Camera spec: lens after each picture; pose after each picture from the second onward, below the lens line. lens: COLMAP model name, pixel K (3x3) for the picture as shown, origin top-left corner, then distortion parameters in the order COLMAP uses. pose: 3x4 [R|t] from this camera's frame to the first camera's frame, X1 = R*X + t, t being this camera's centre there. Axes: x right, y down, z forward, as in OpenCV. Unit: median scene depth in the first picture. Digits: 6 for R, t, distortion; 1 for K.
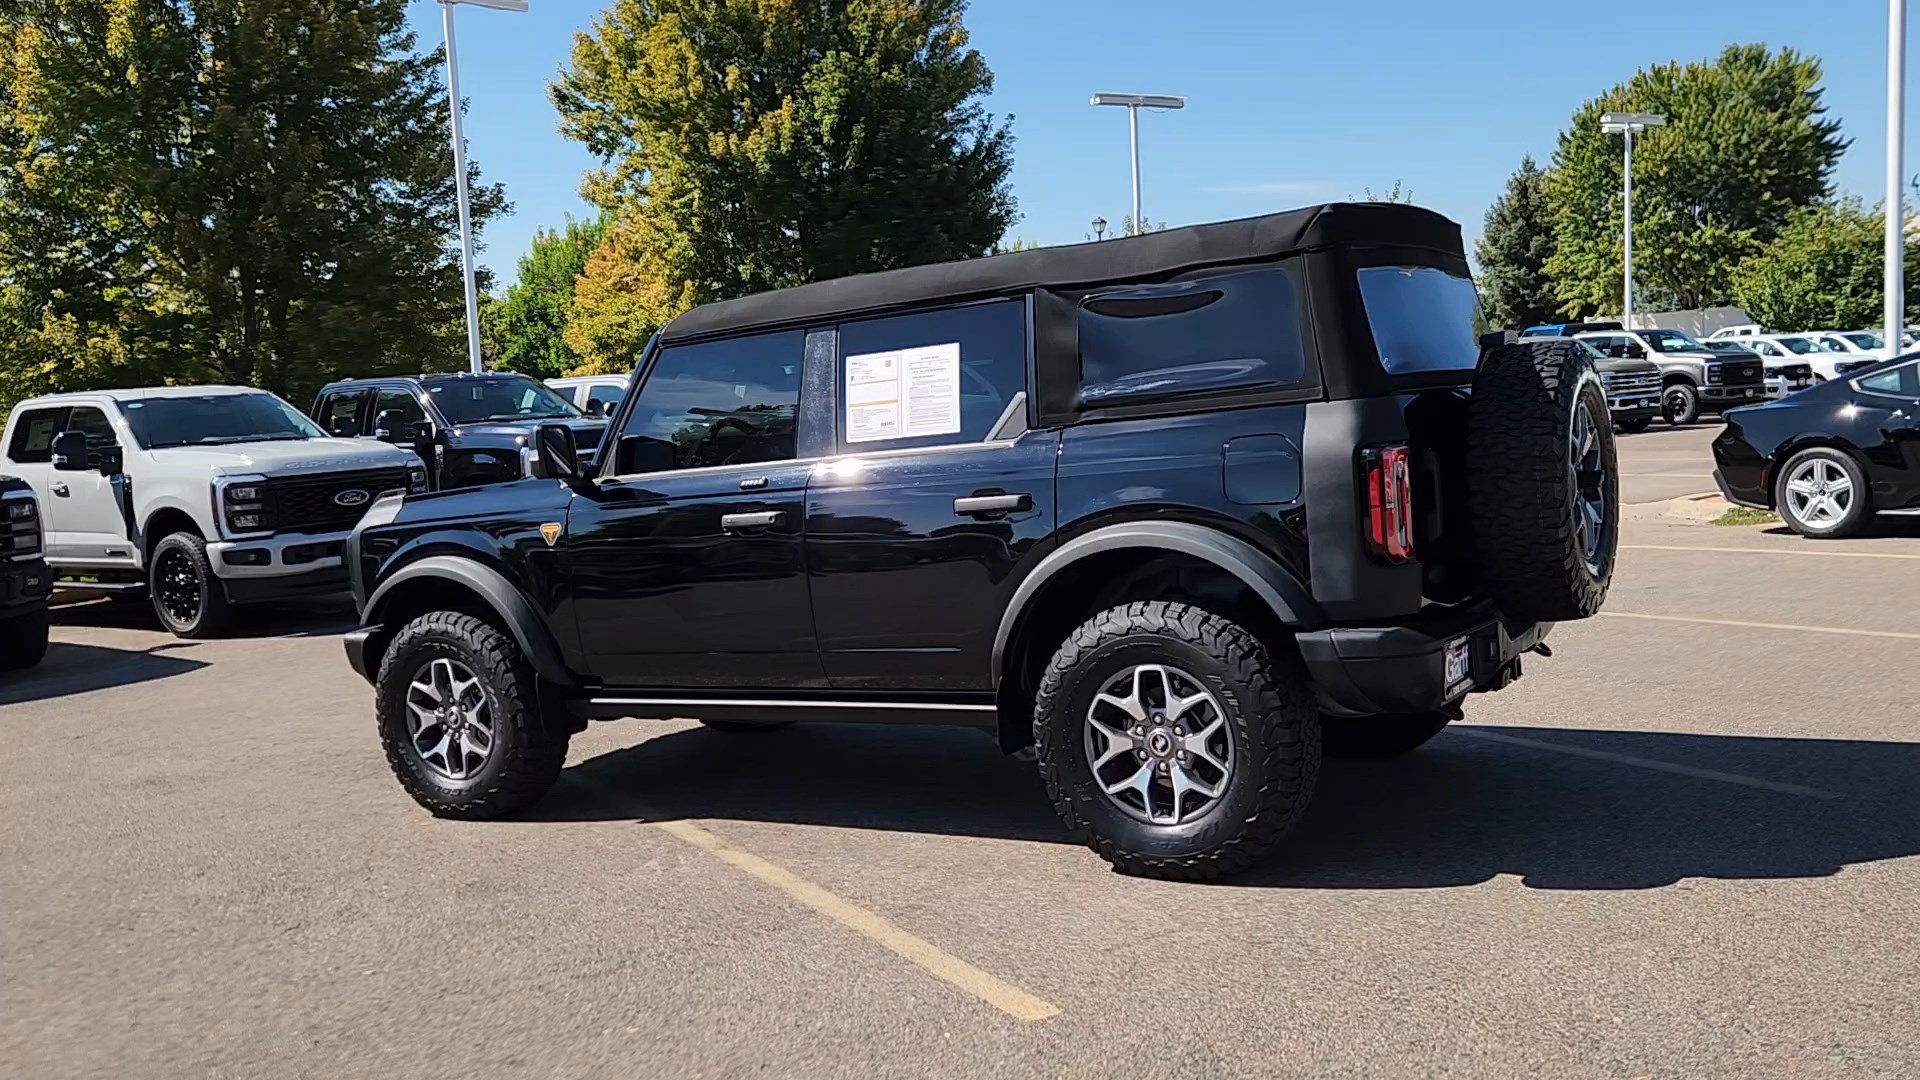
lens RADIAL K [[1674.1, 0, 947.9], [0, 1674.1, 542.2], [0, 0, 1]] dist [0.029828, -0.014805]
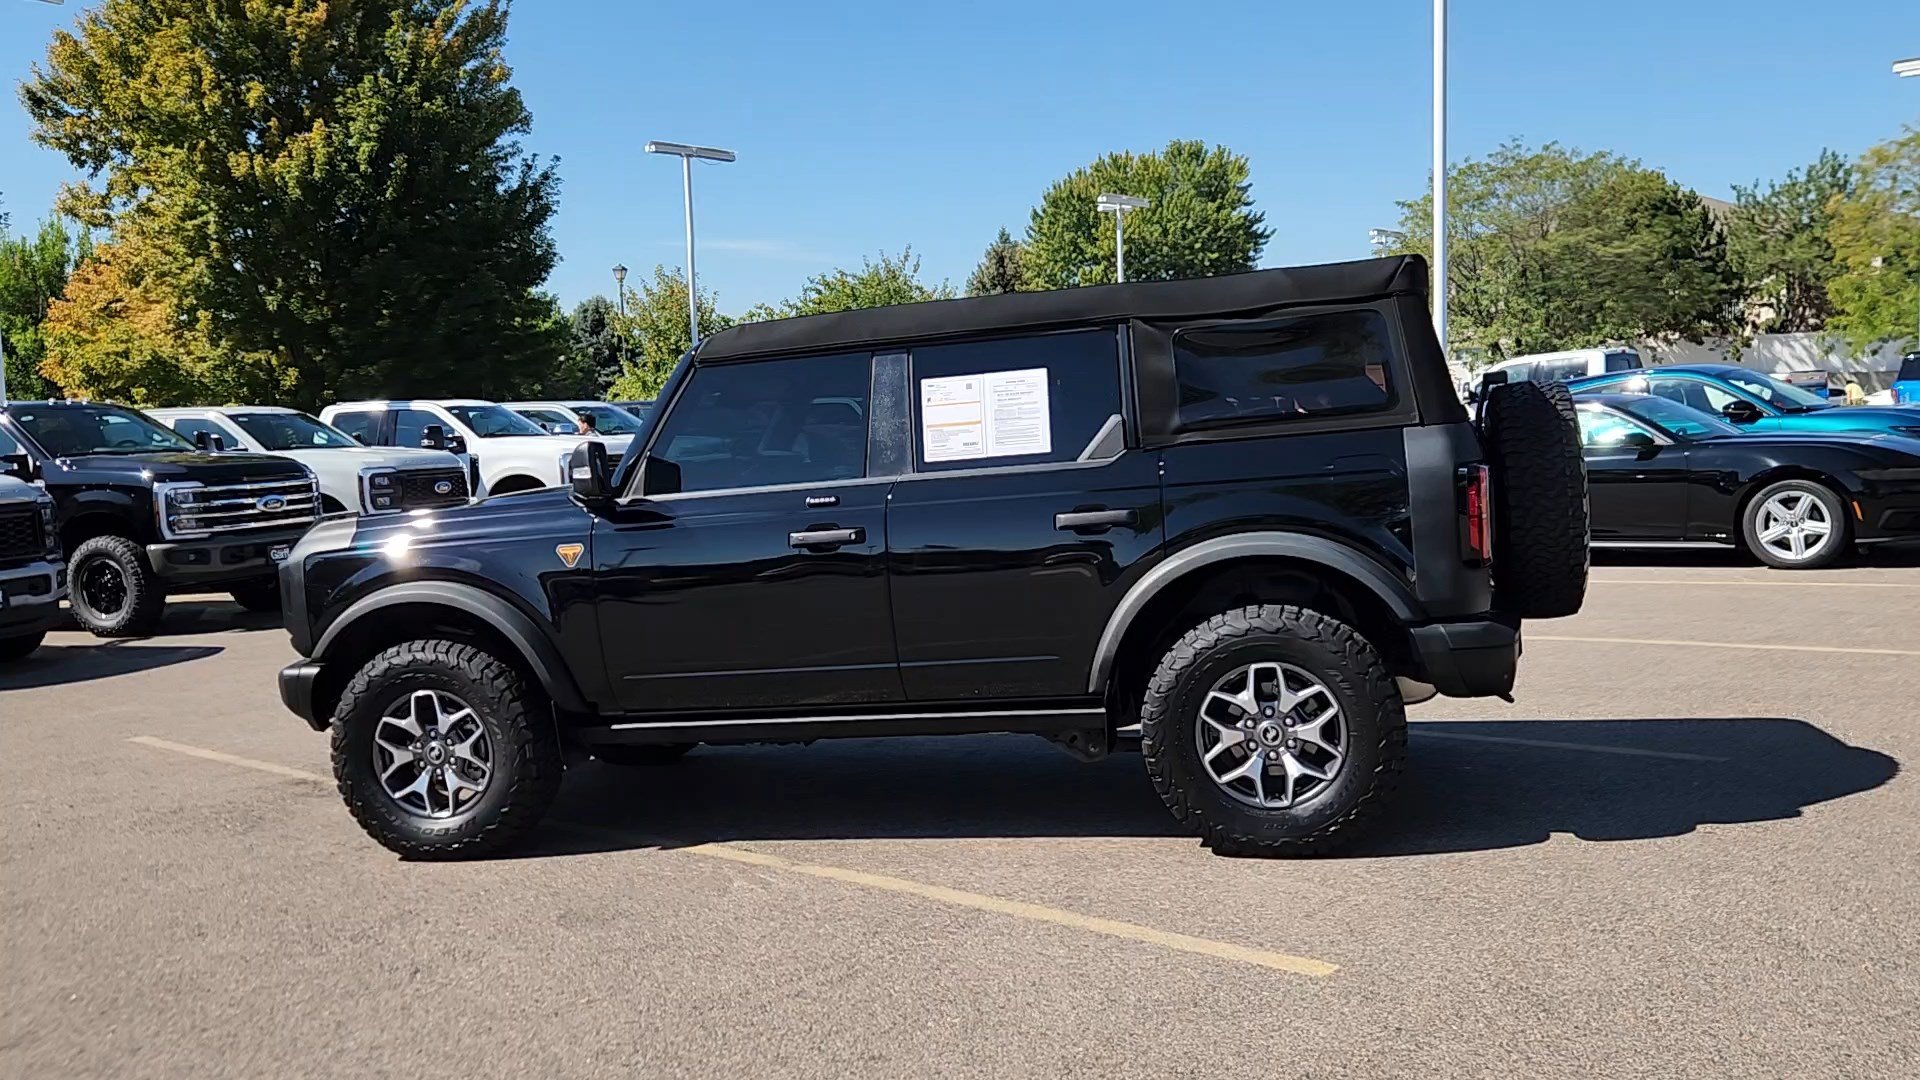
lens RADIAL K [[1674.1, 0, 949.4], [0, 1674.1, 544.9], [0, 0, 1]] dist [0.029828, -0.014805]
pose [[0.950063, -0.003686, 0.312036, -0.071823], [0.012947, 0.999535, -0.027615, 0.004022], [-0.311789, 0.030276, 0.949669, 0.002761]]
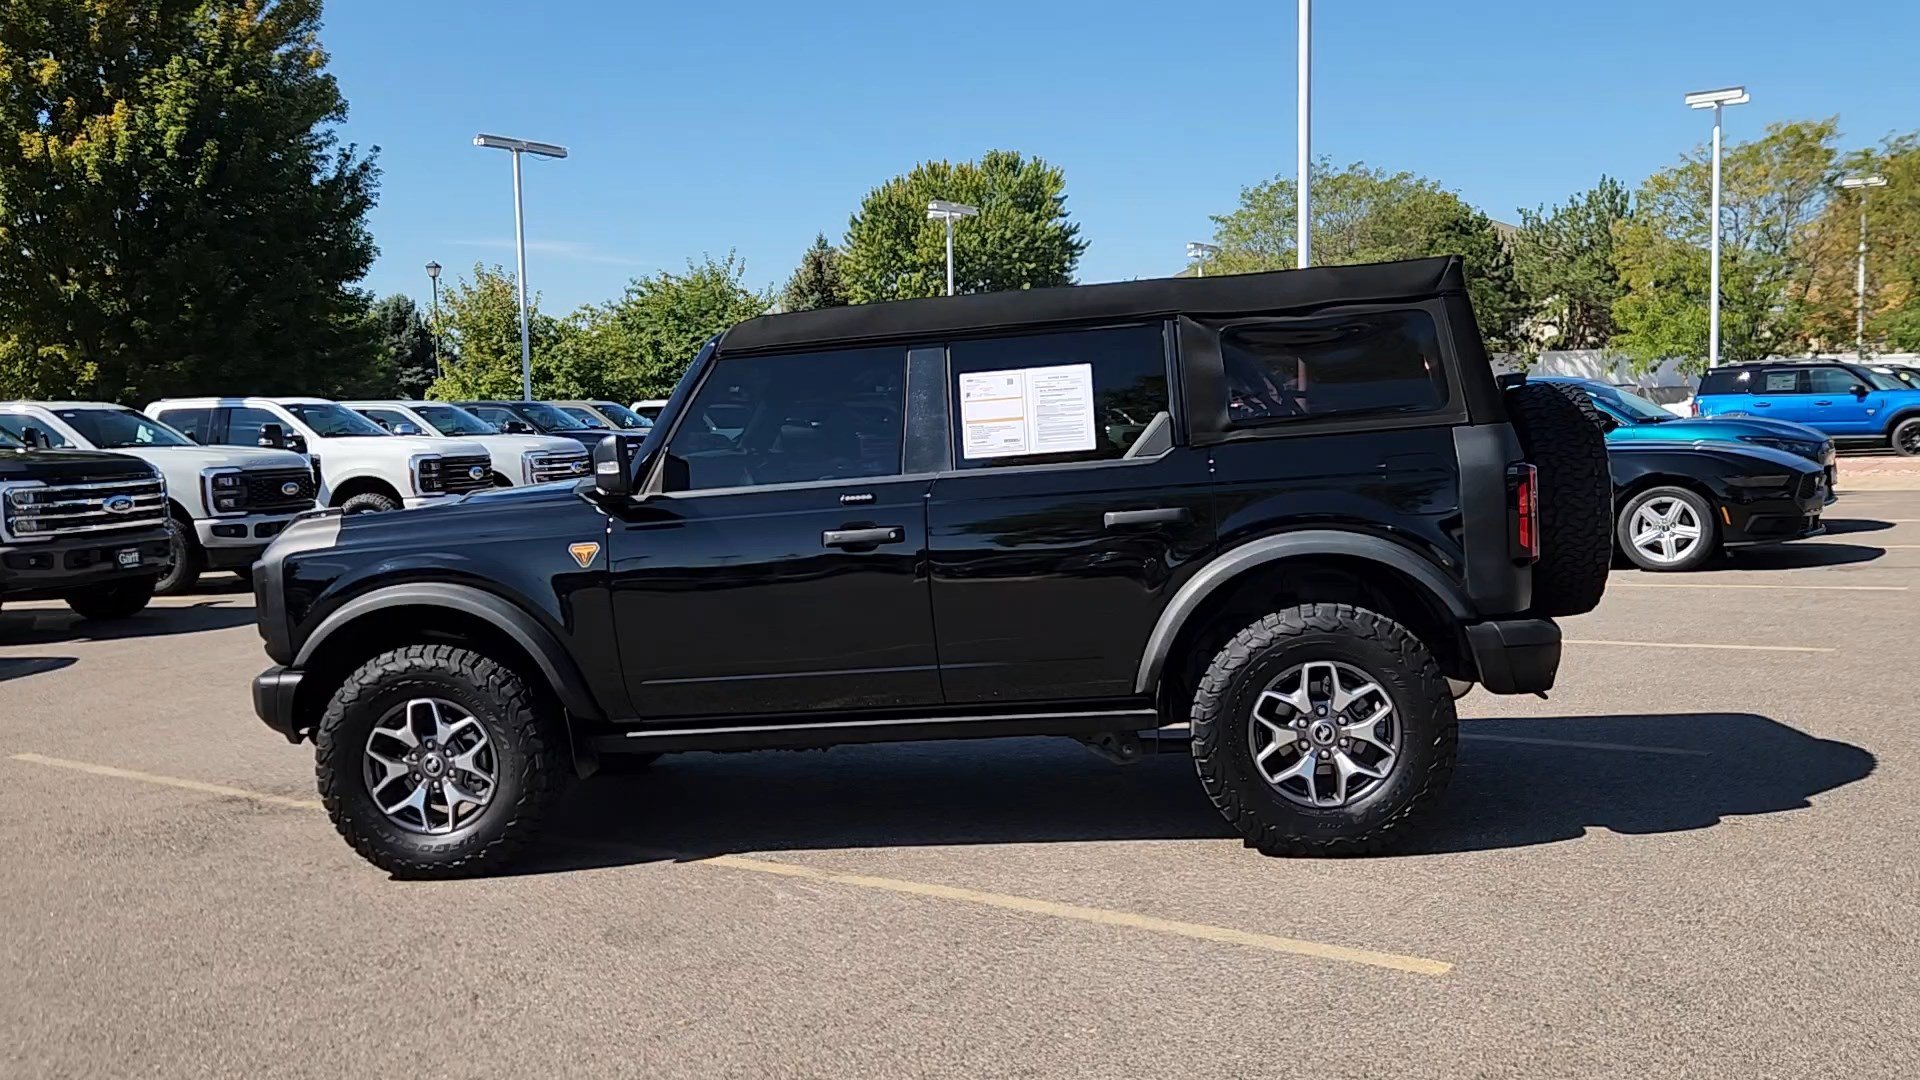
lens RADIAL K [[1674.1, 0, 947.1], [0, 1674.1, 547.4], [0, 0, 1]] dist [0.029828, -0.014805]
pose [[0.907751, -0.002436, 0.419501, -0.095980], [0.015902, 0.999464, -0.028606, 0.004443], [-0.419207, 0.032638, 0.907304, 0.017666]]
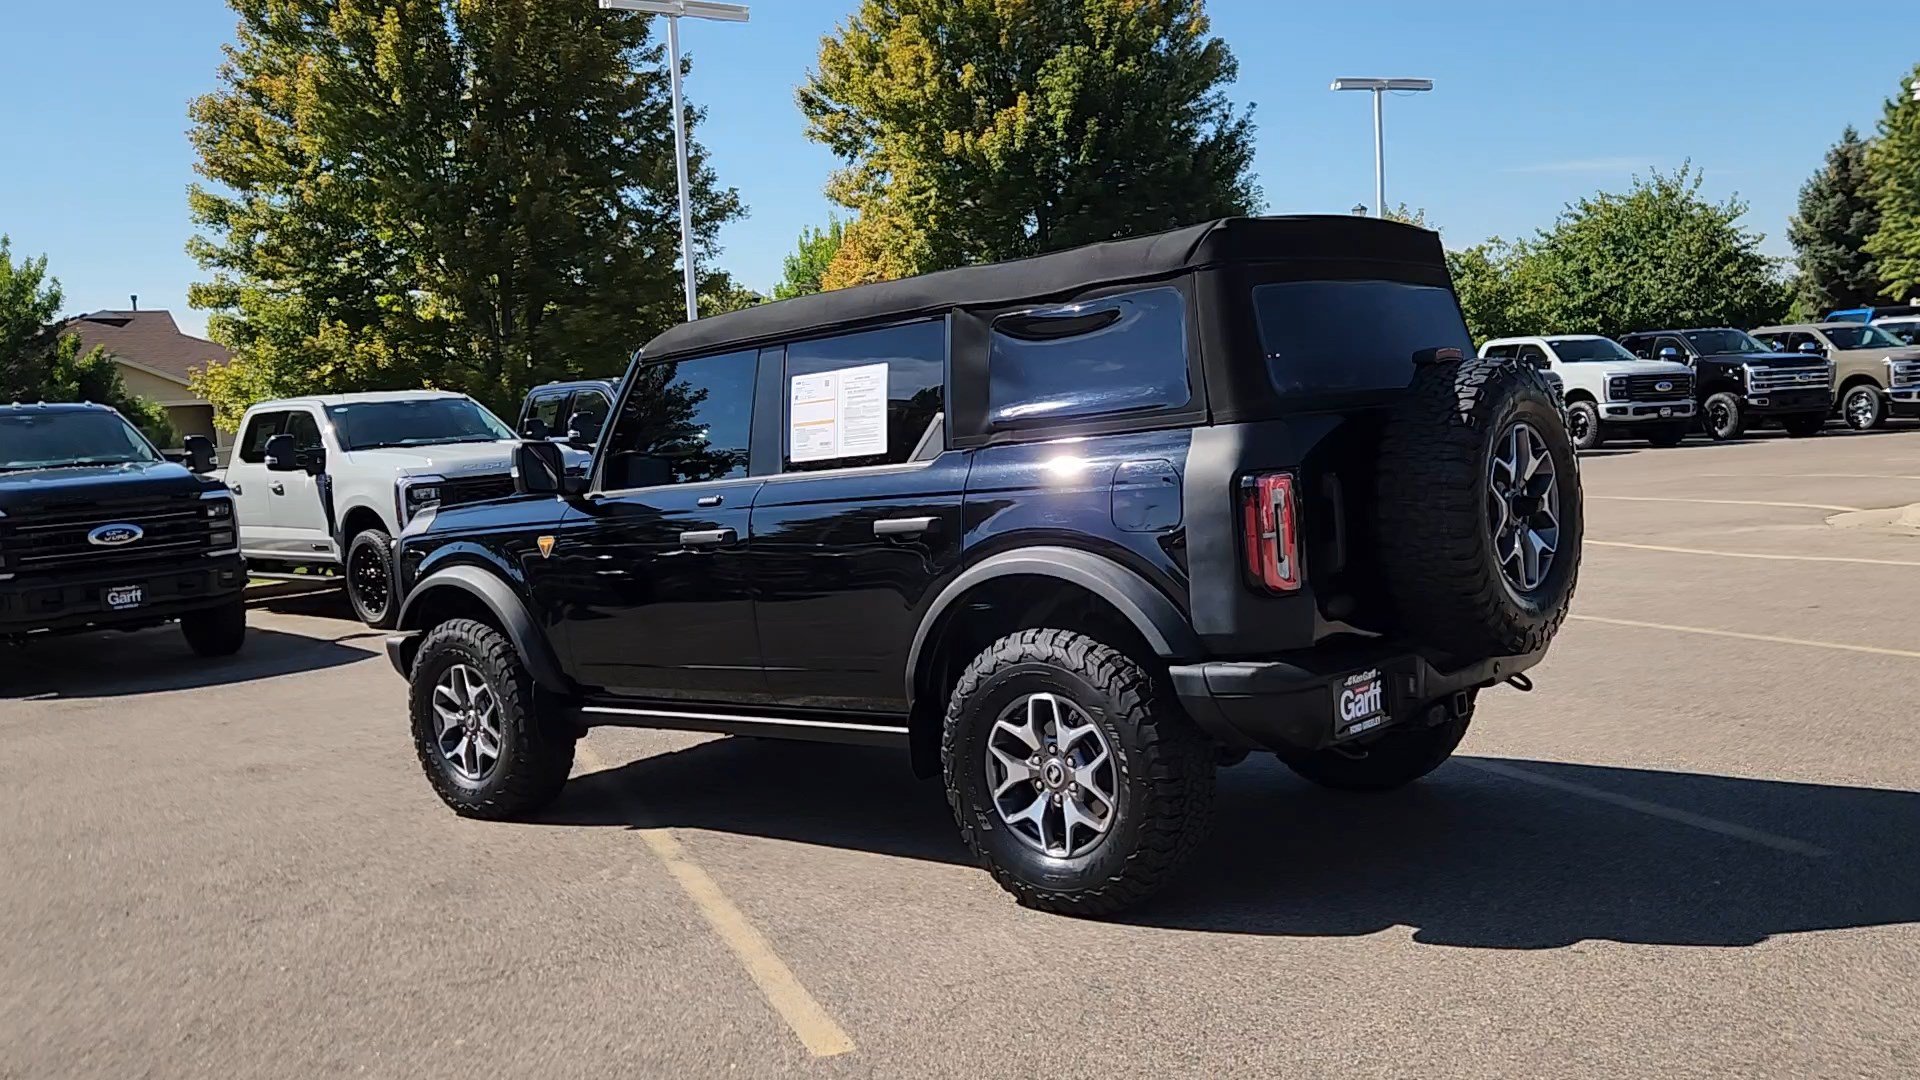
lens RADIAL K [[1674.1, 0, 949.7], [0, 1674.1, 542.7], [0, 0, 1]] dist [0.029828, -0.014805]
pose [[0.986224, 0.010304, -0.165093, 0.038985], [-0.009419, 0.999937, 0.006139, -0.003507], [0.165145, -0.004499, 0.986259, 0.004564]]
